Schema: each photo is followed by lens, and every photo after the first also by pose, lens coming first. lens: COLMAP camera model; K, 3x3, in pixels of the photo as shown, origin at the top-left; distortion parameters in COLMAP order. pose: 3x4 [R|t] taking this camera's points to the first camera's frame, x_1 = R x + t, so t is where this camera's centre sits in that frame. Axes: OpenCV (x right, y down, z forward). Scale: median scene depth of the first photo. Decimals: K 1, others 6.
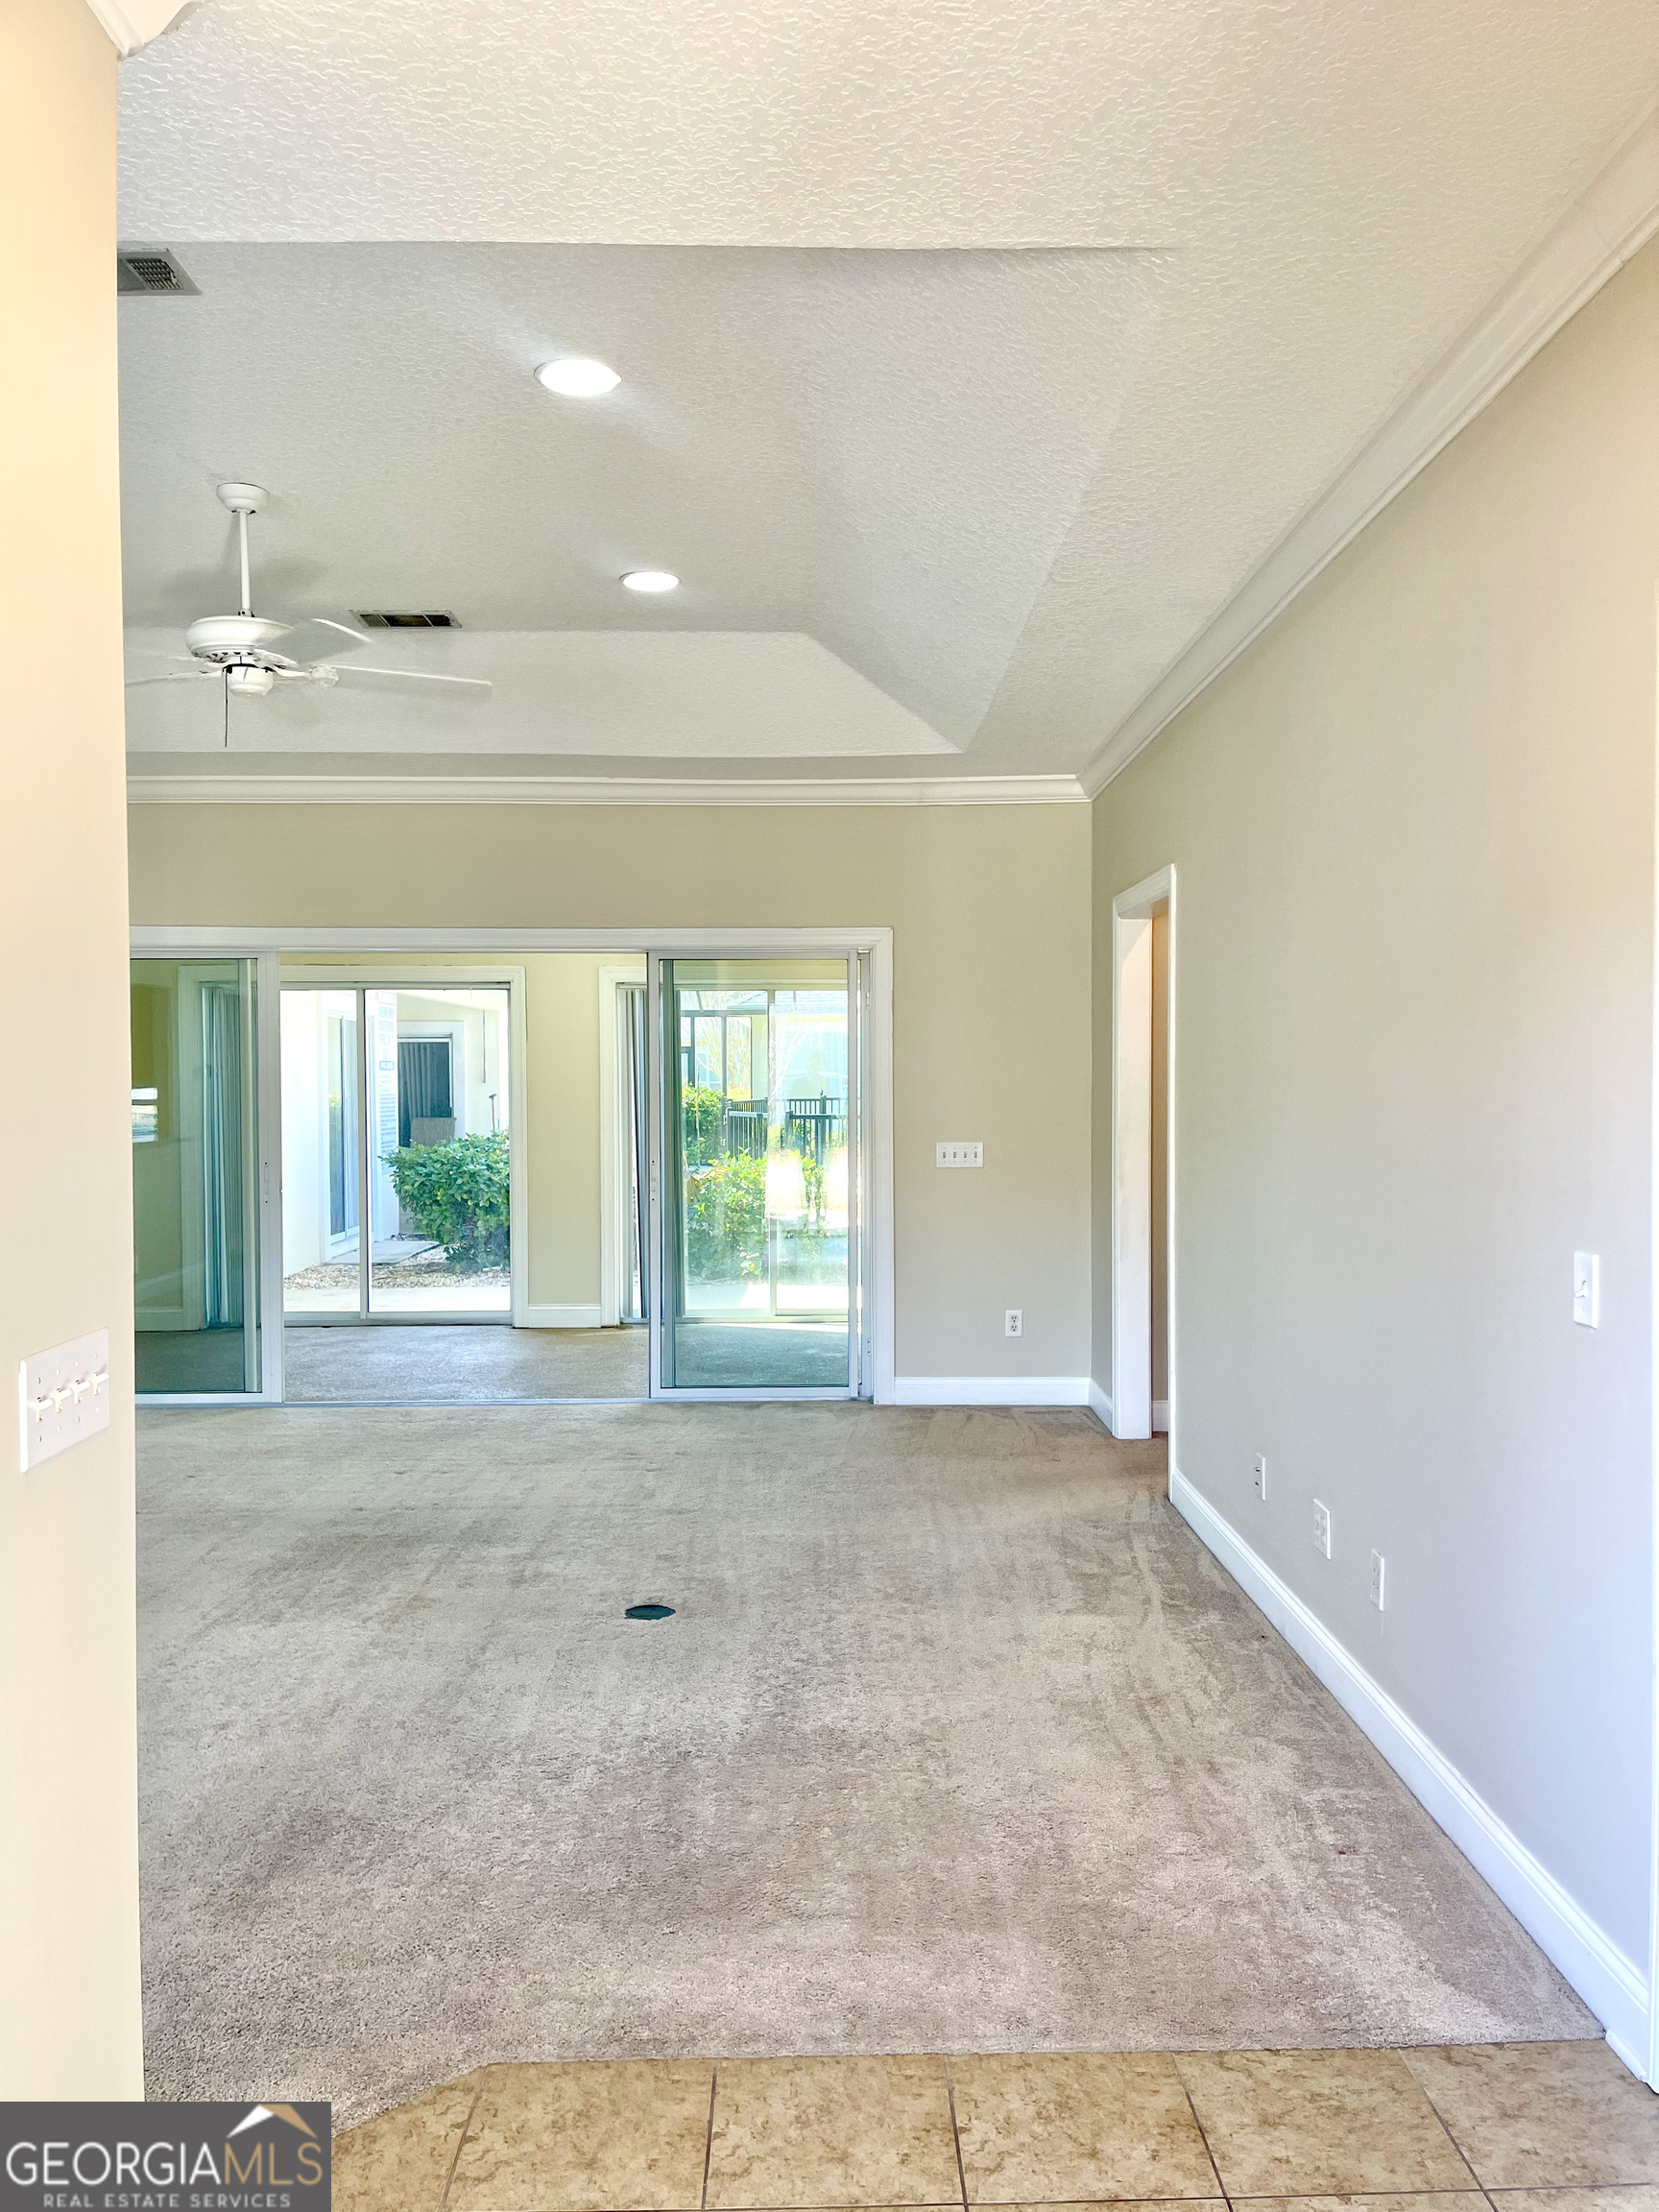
lens RADIAL K [[1681.2, 0, 831.3], [0, 1681.2, 1109.7], [0, 0, 1]] dist [0.035467, -0.005588]
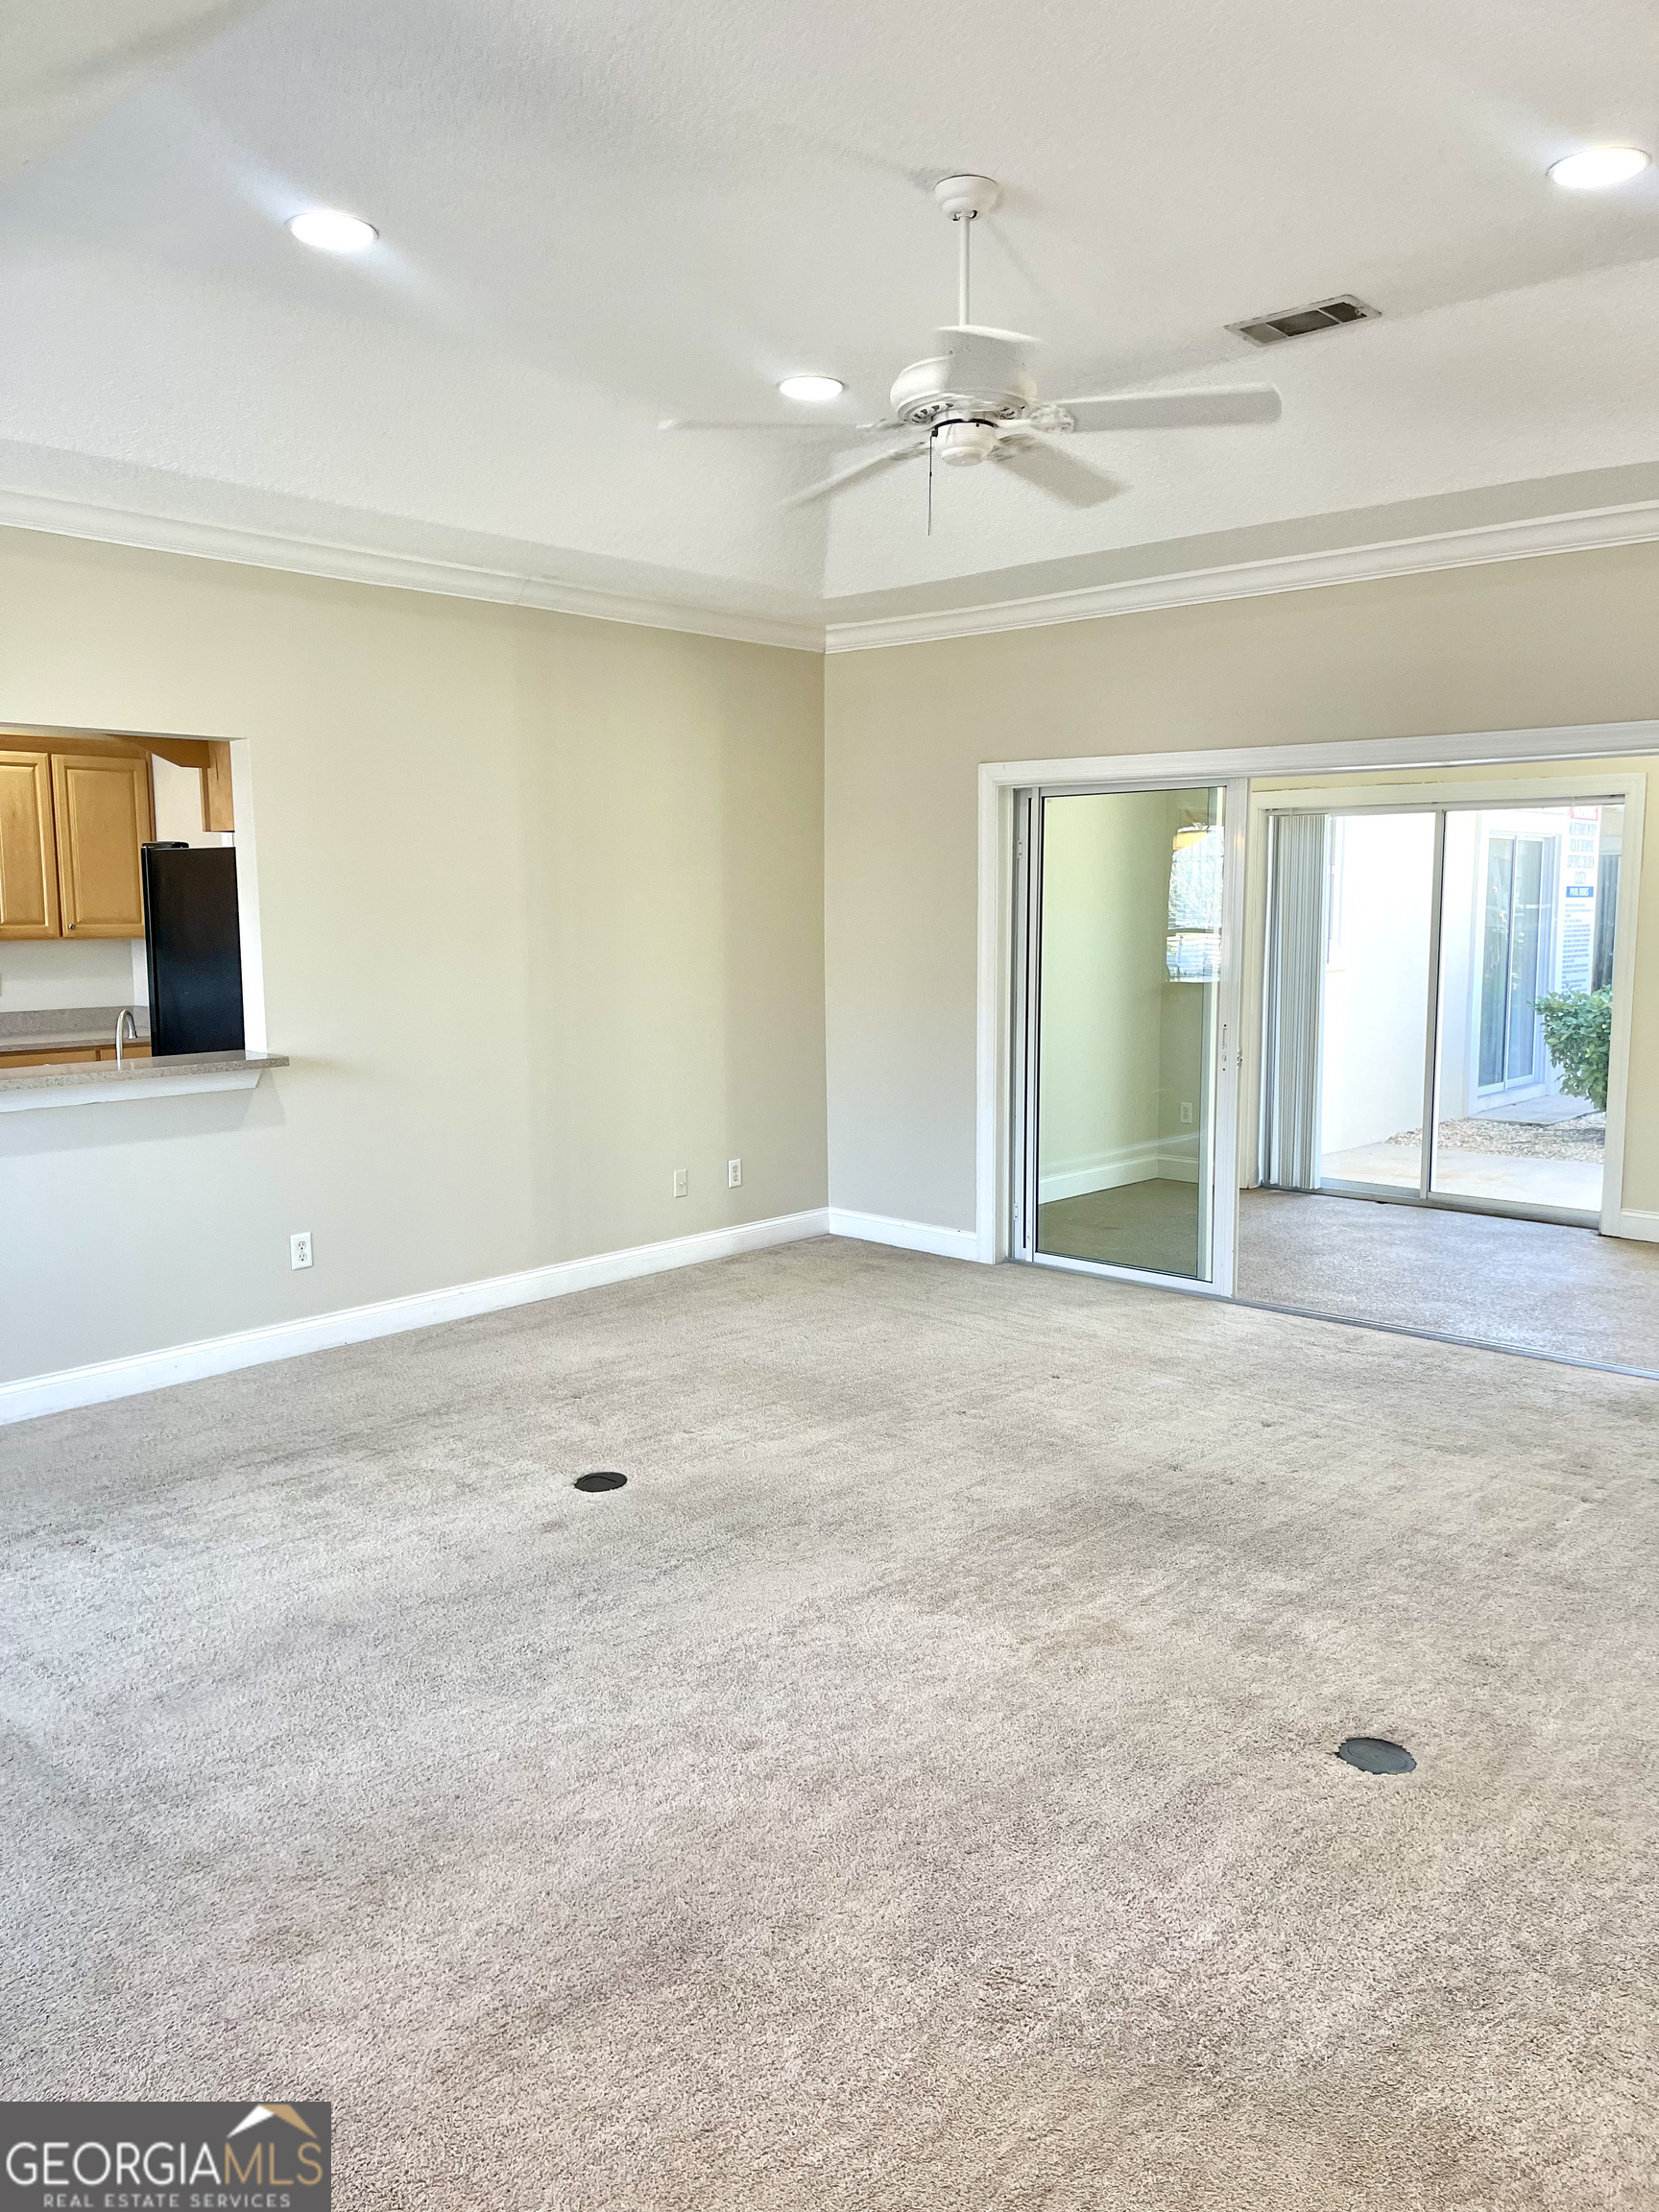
lens RADIAL K [[1681.2, 0, 827.9], [0, 1681.2, 1102.0], [0, 0, 1]] dist [0.035467, -0.005588]
pose [[0.733965, 0.086633, -0.673639, 0.148357], [-0.015218, 0.993680, 0.111210, -0.031897], [0.679016, -0.071373, 0.730645, 0.328001]]
